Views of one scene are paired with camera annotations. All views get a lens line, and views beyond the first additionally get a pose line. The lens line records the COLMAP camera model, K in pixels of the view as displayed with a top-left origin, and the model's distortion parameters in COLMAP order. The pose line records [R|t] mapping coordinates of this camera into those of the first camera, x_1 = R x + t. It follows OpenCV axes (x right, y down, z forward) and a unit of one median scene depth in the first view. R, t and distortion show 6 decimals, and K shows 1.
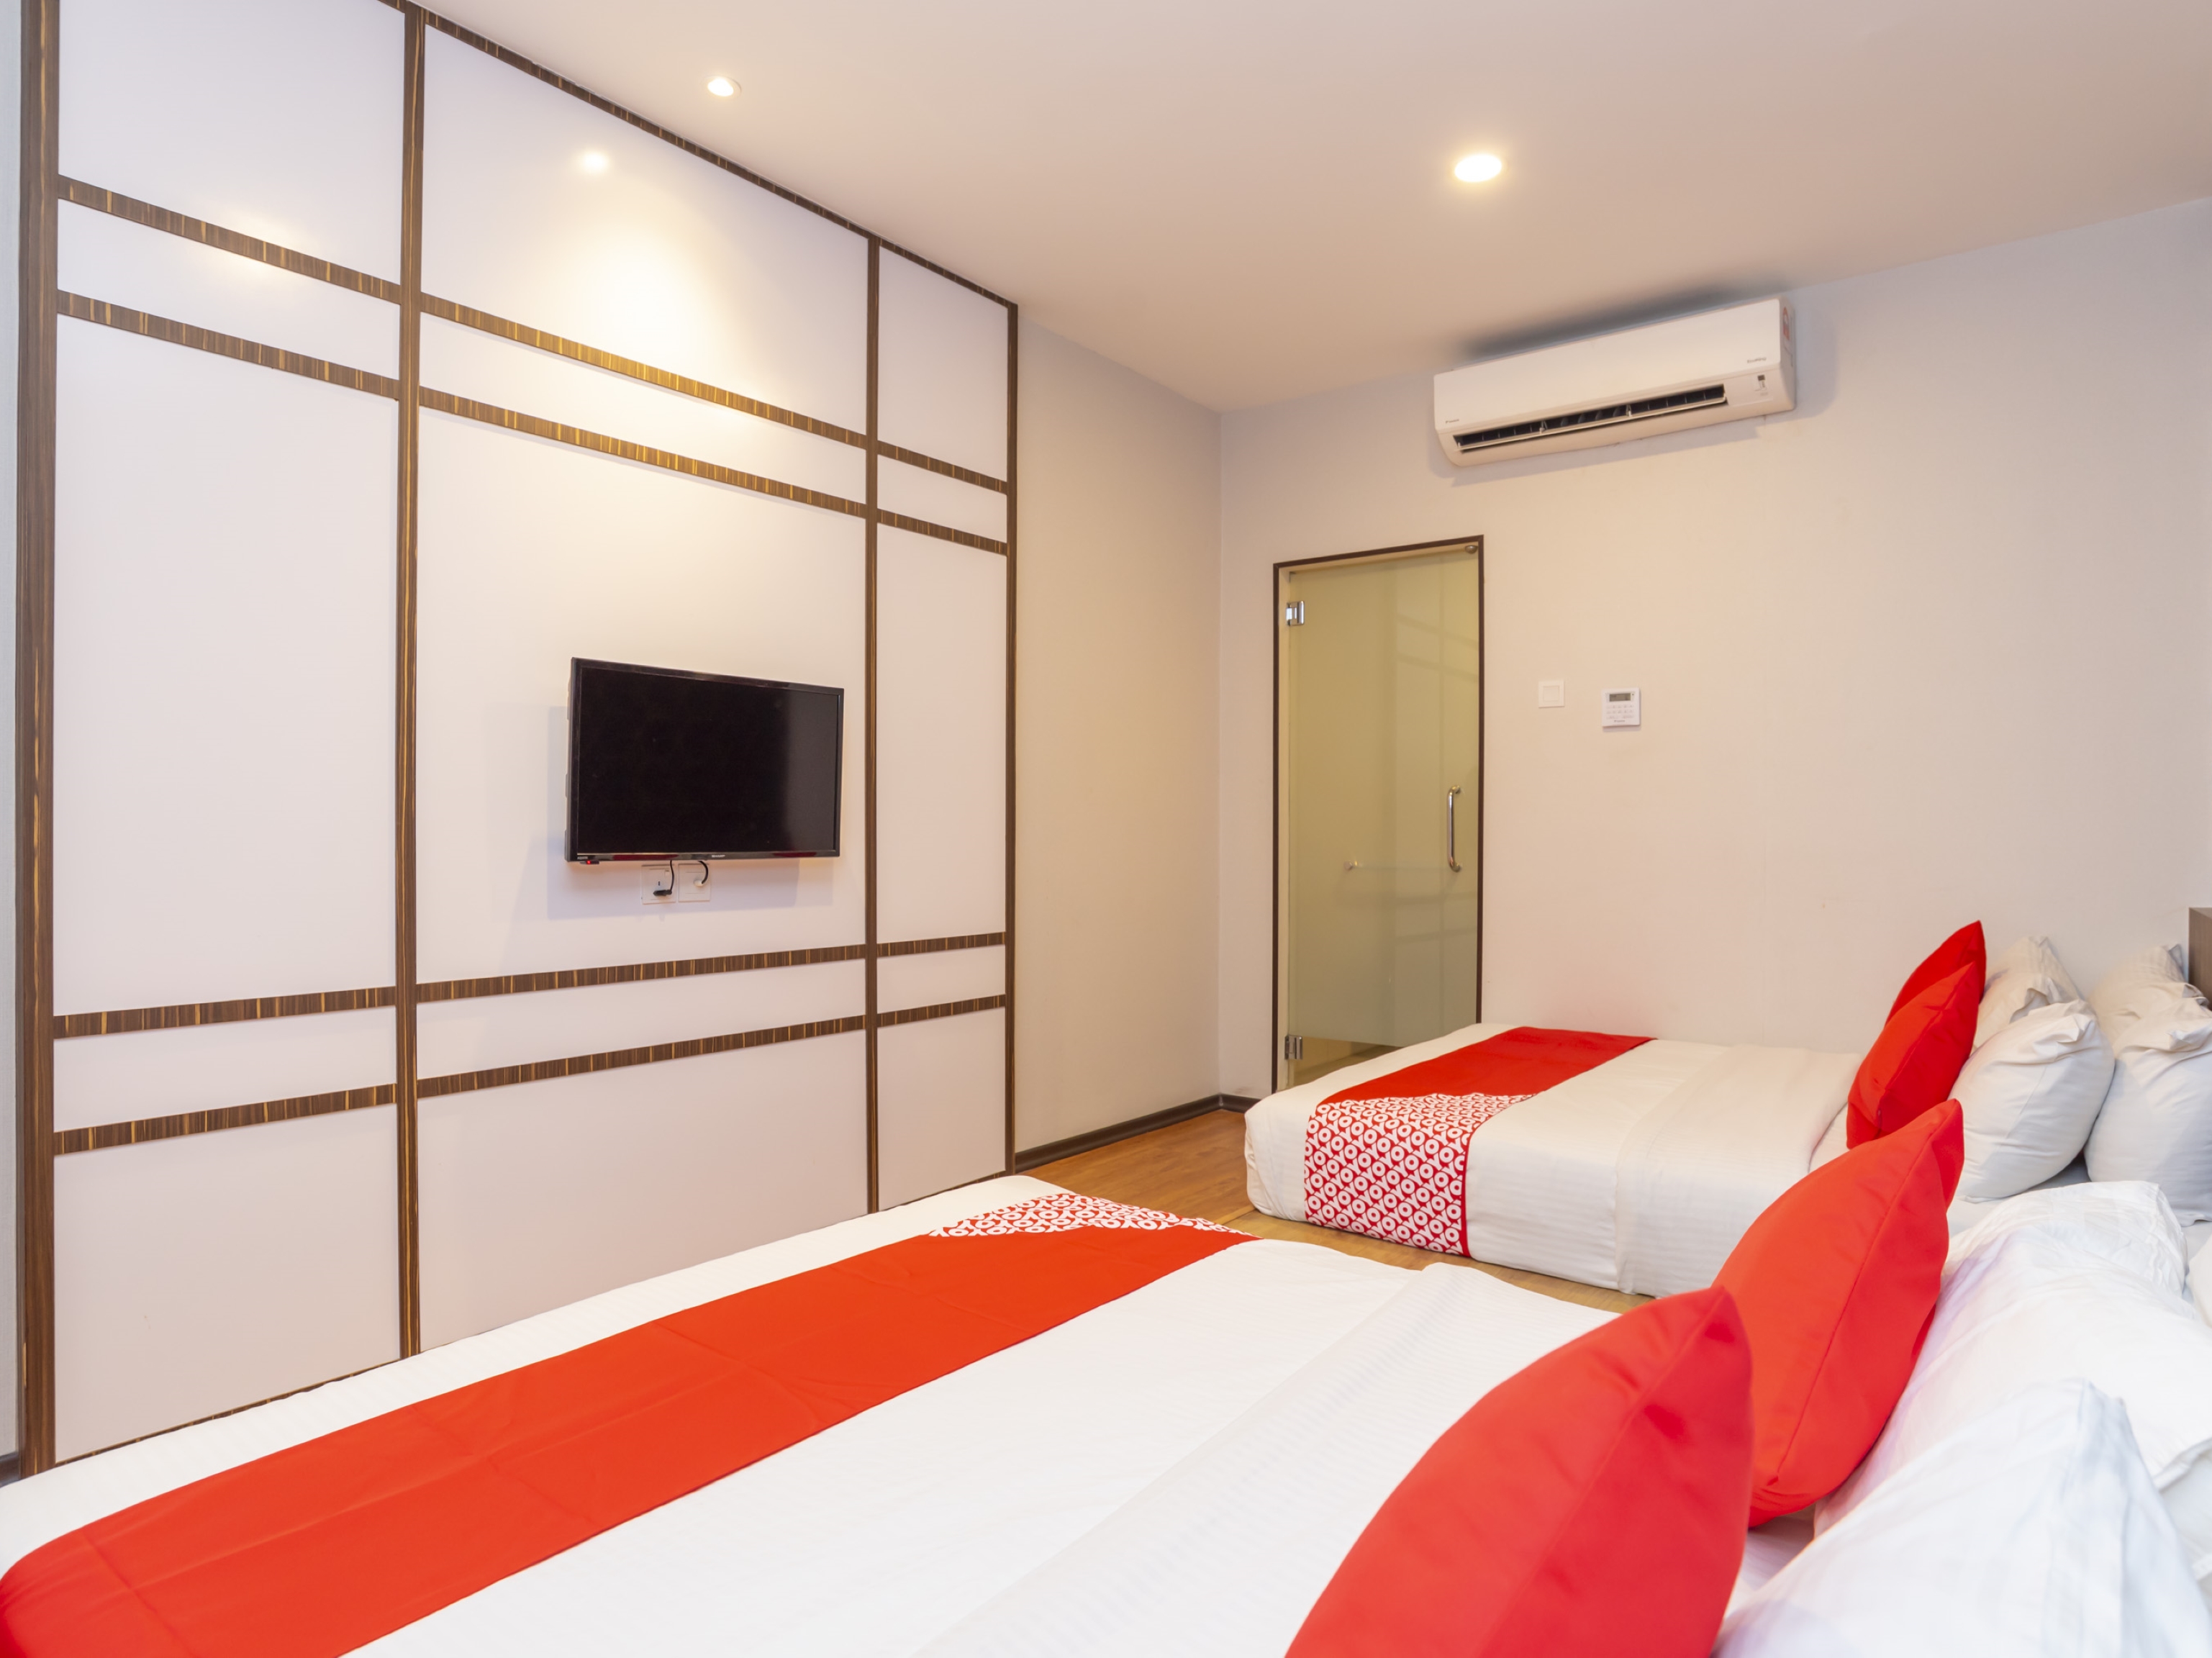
lens RADIAL K [[1266.9, 0, 1106.0], [0, 1266.9, 829.0], [0, 0, 1]] dist [-0.063593, 0.029346]
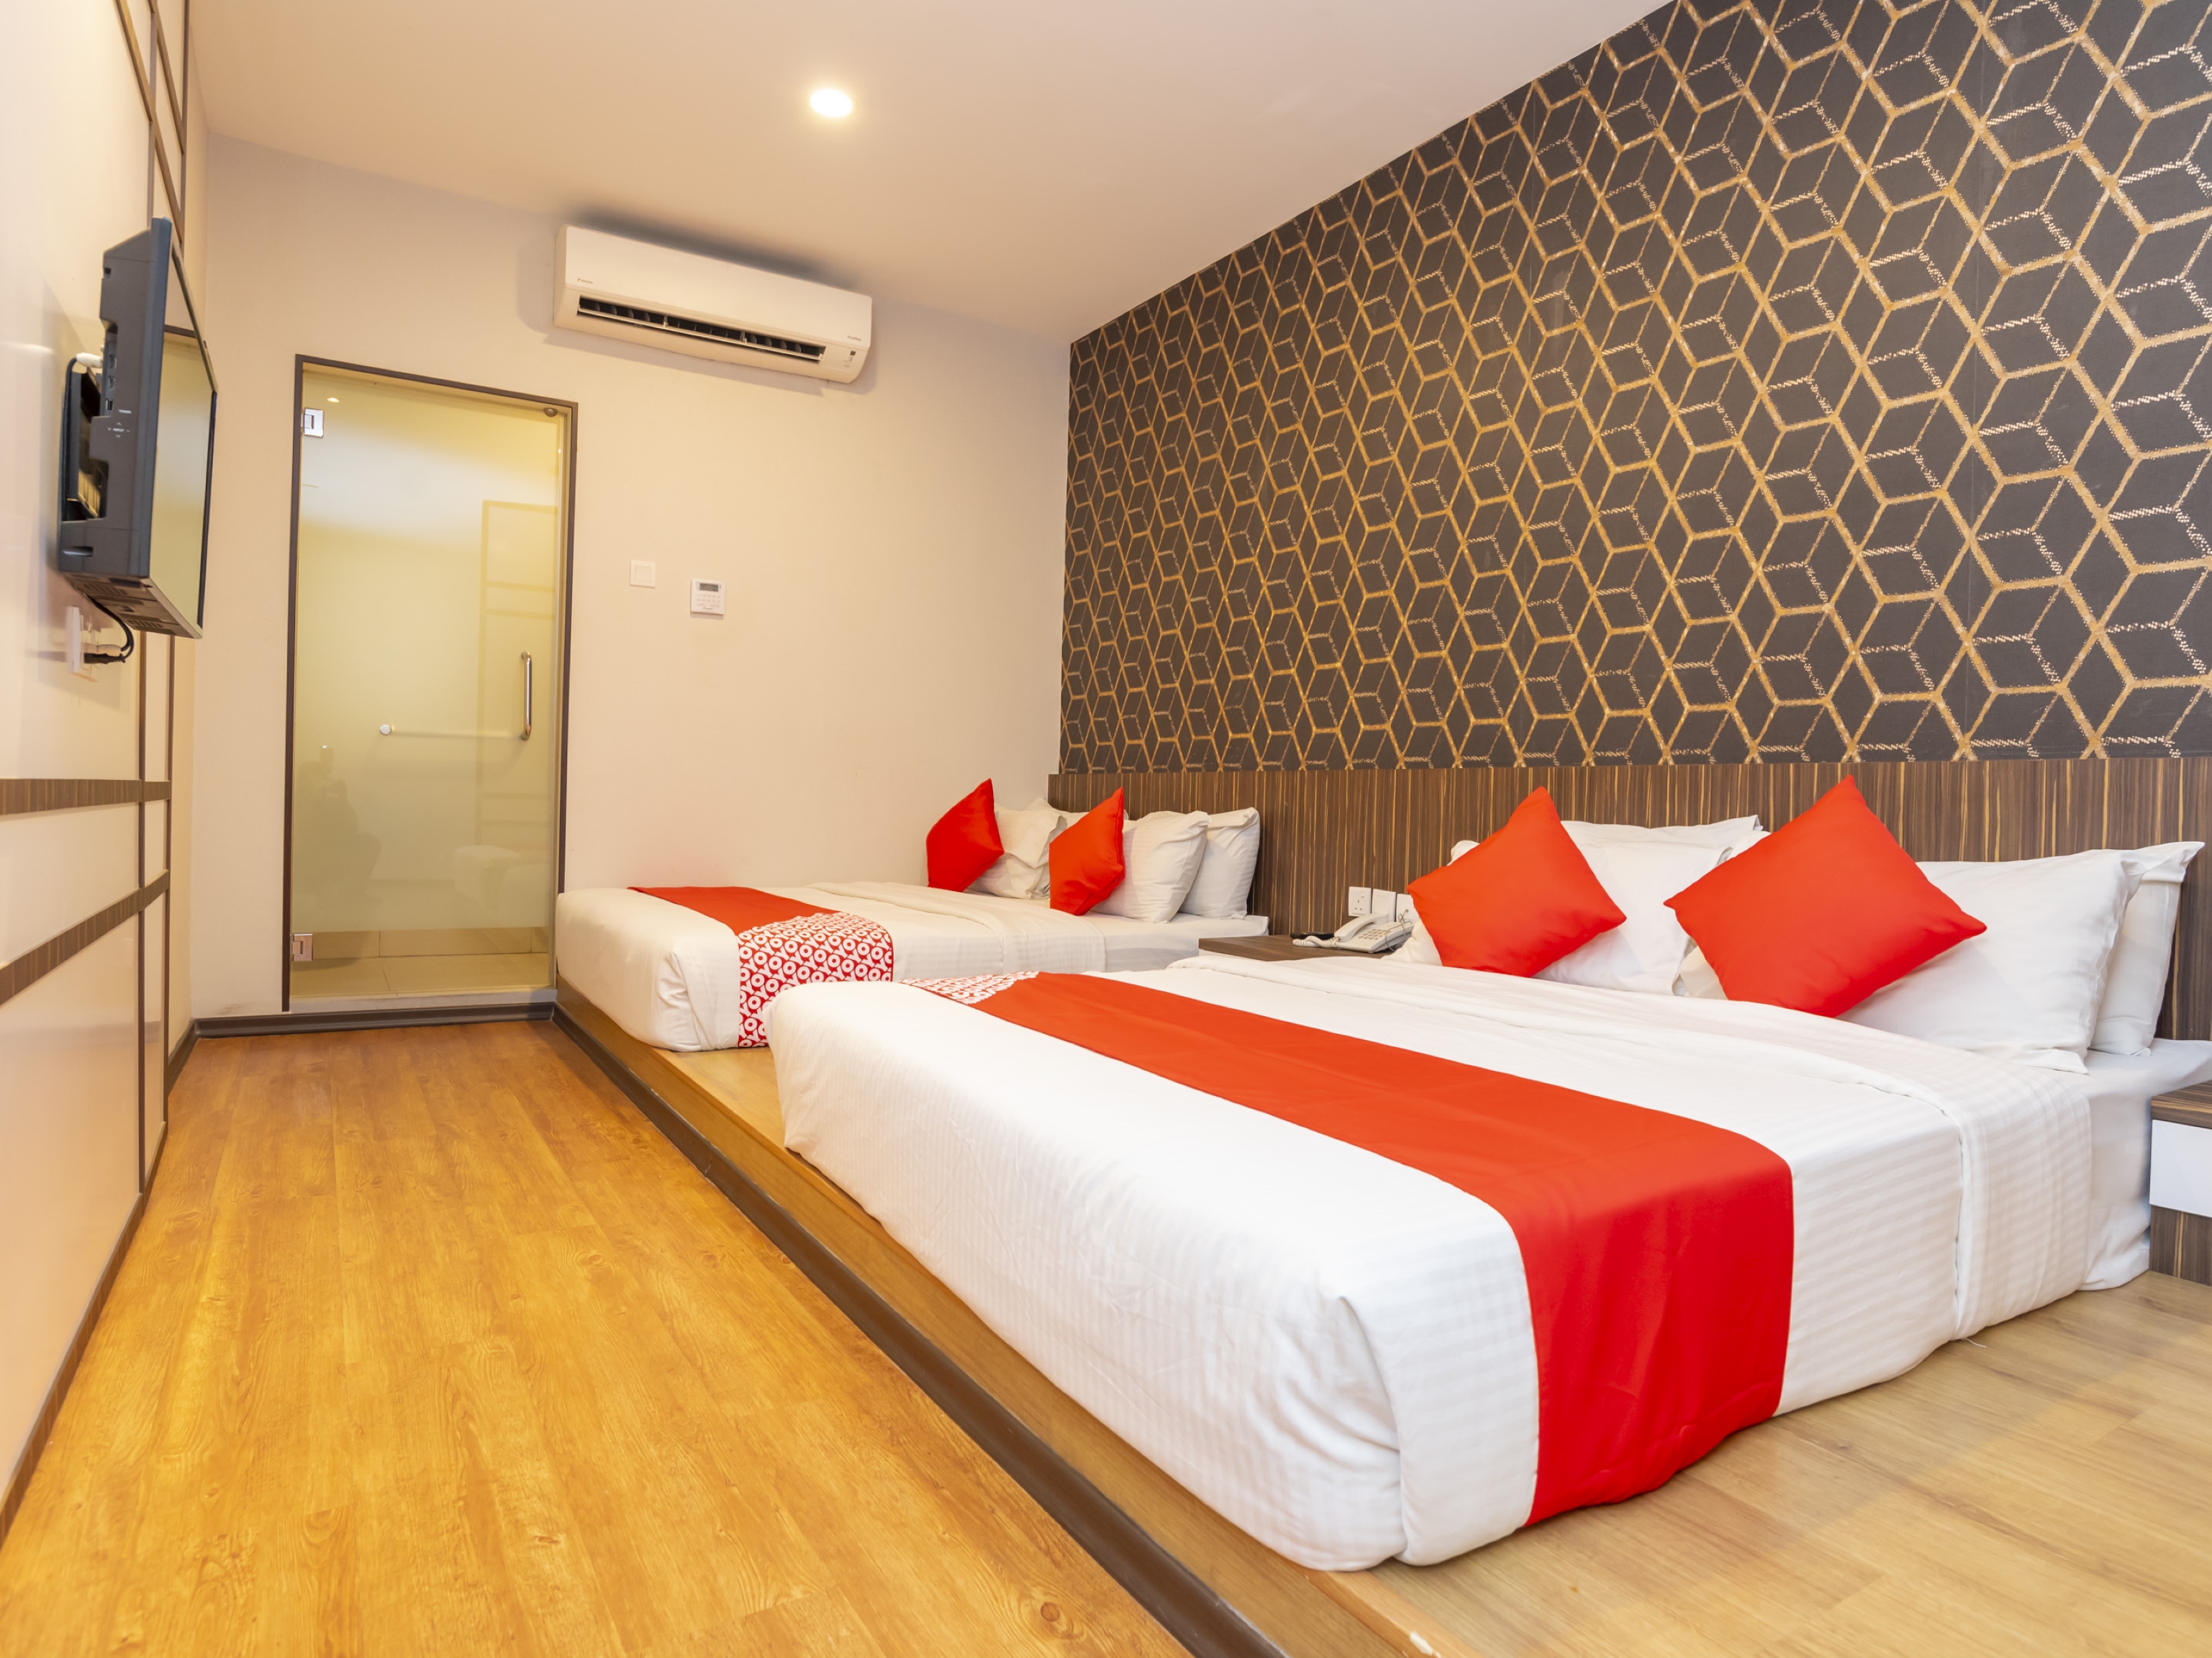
lens RADIAL K [[1266.9, 0, 1106.0], [0, 1266.9, 829.0], [0, 0, 1]] dist [-0.063593, 0.029346]
pose [[0.346733, -0.009850, 0.937912, -0.515231], [-0.027765, 0.999399, 0.020760, 0.076360], [-0.937553, -0.033239, 0.346251, 0.267002]]
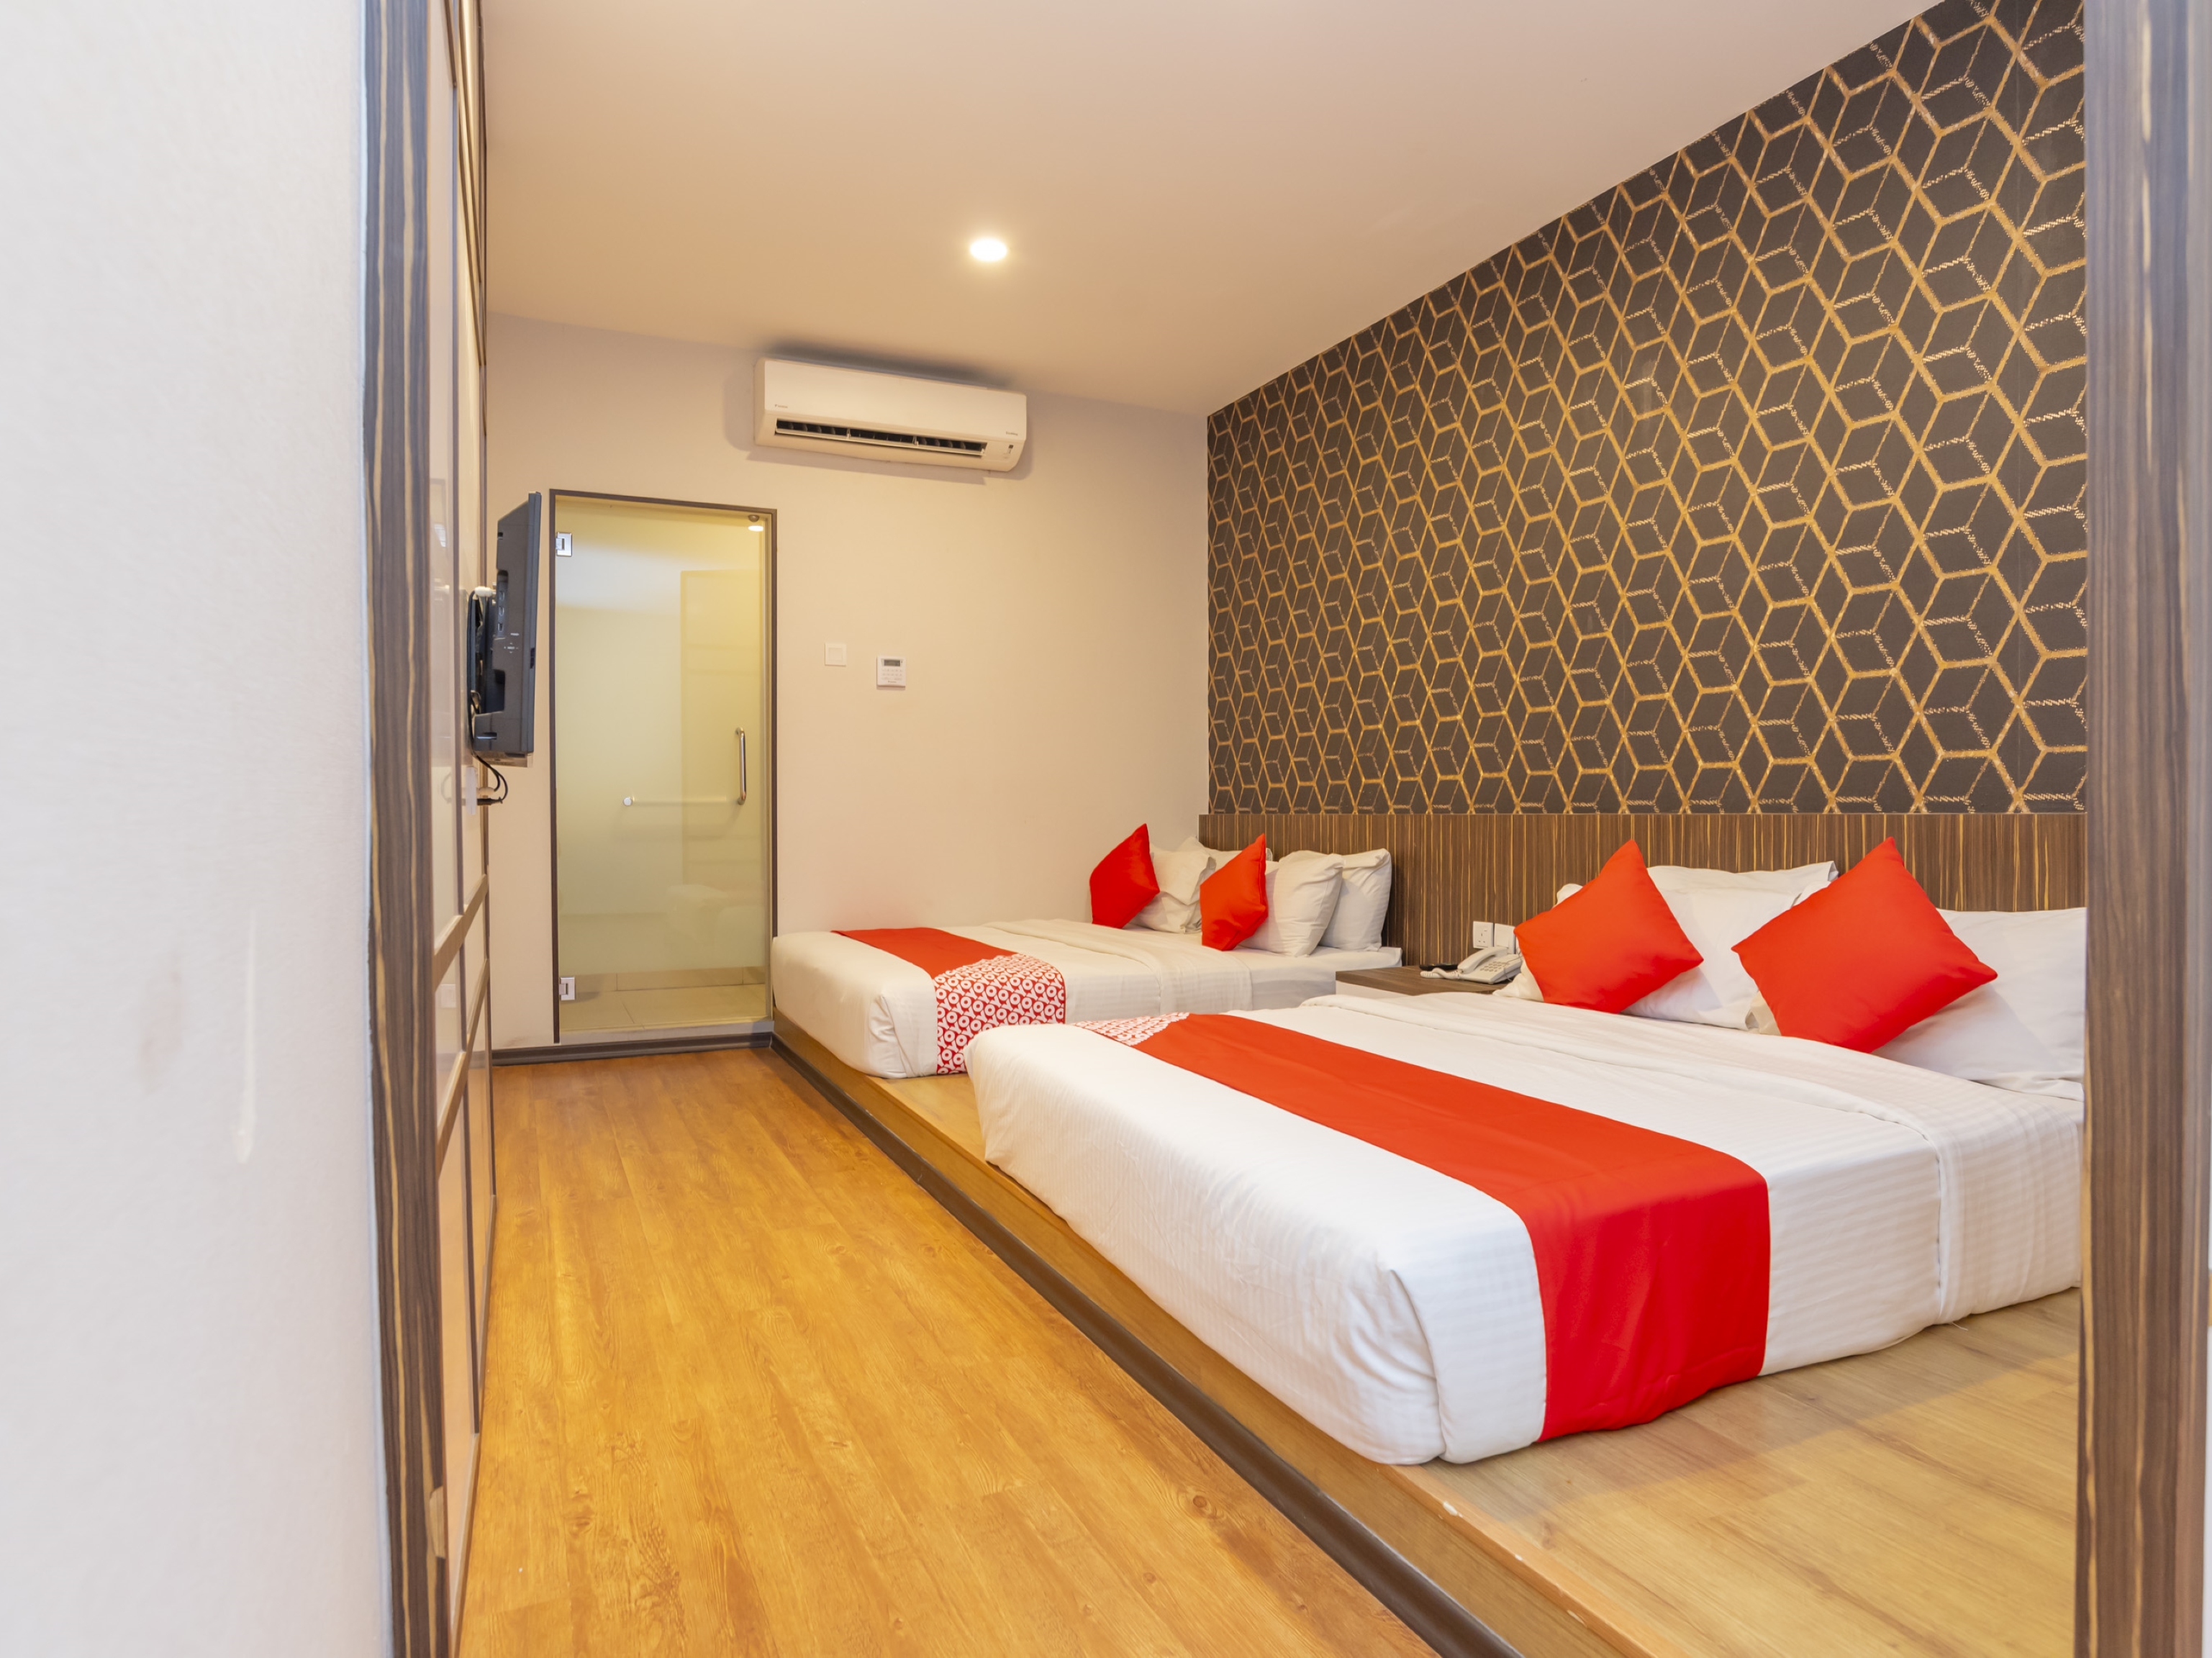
lens RADIAL K [[1266.9, 0, 1106.0], [0, 1266.9, 829.0], [0, 0, 1]] dist [-0.063593, 0.029346]
pose [[0.460034, -0.015546, 0.887765, -0.618733], [0.001916, 0.999862, 0.016516, 0.041494], [-0.887899, -0.005897, 0.460000, 0.215896]]
